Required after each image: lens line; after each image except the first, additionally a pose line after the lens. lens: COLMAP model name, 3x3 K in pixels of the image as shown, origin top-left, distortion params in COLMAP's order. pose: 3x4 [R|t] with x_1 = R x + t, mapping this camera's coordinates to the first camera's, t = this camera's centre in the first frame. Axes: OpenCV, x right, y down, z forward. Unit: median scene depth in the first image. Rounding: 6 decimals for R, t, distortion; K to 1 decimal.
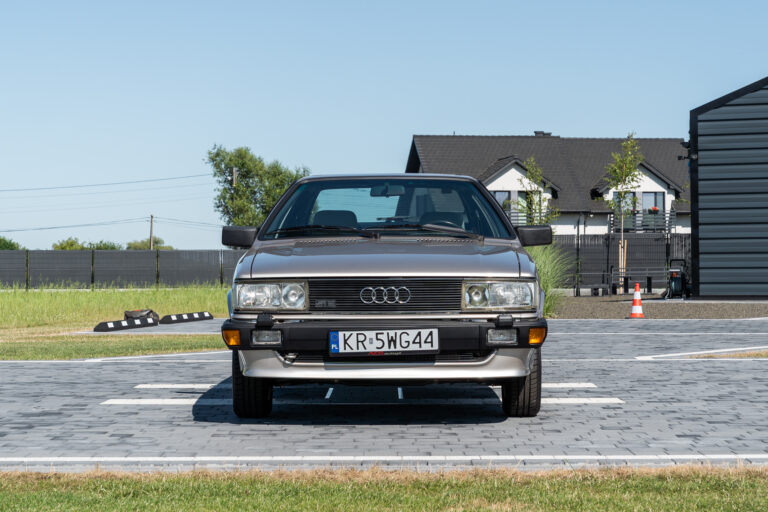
lens RADIAL K [[1494.2, 0, 384.0], [0, 1494.2, 256.0], [0, 0, 1]] dist [0.007190, 0.223976]
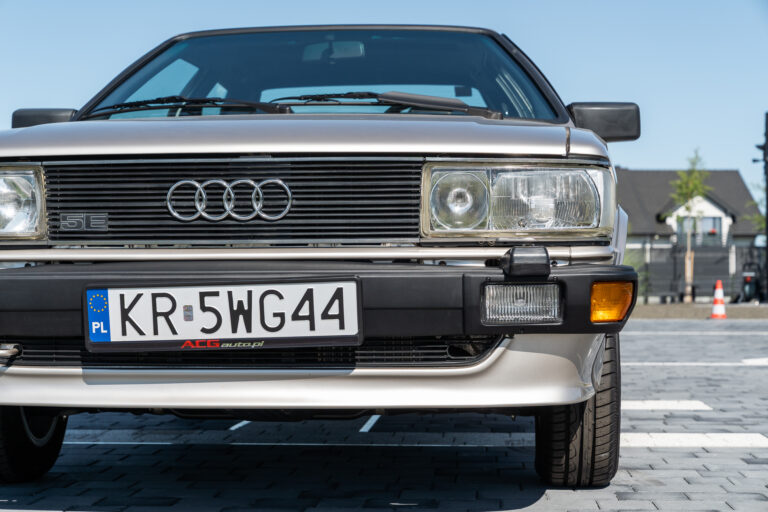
lens RADIAL K [[1494.2, 0, 384.0], [0, 1494.2, 256.0], [0, 0, 1]] dist [0.007190, 0.223976]
pose [[0.998872, 0.001460, -0.047464, 0.061233], [-0.001547, 0.999997, -0.001796, 0.042088], [0.047461, 0.001868, 0.998871, 0.602976]]
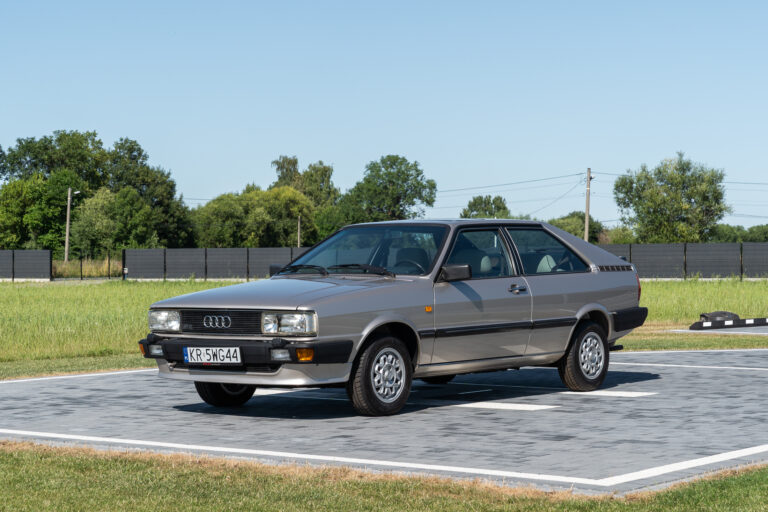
lens RADIAL K [[1494.2, 0, 384.0], [0, 1494.2, 256.0], [0, 0, 1]] dist [0.007190, 0.223976]
pose [[0.821938, -0.005280, -0.569553, 0.907671], [0.010841, 0.999921, 0.006375, -0.041091], [0.569474, -0.011414, 0.821930, -0.038752]]
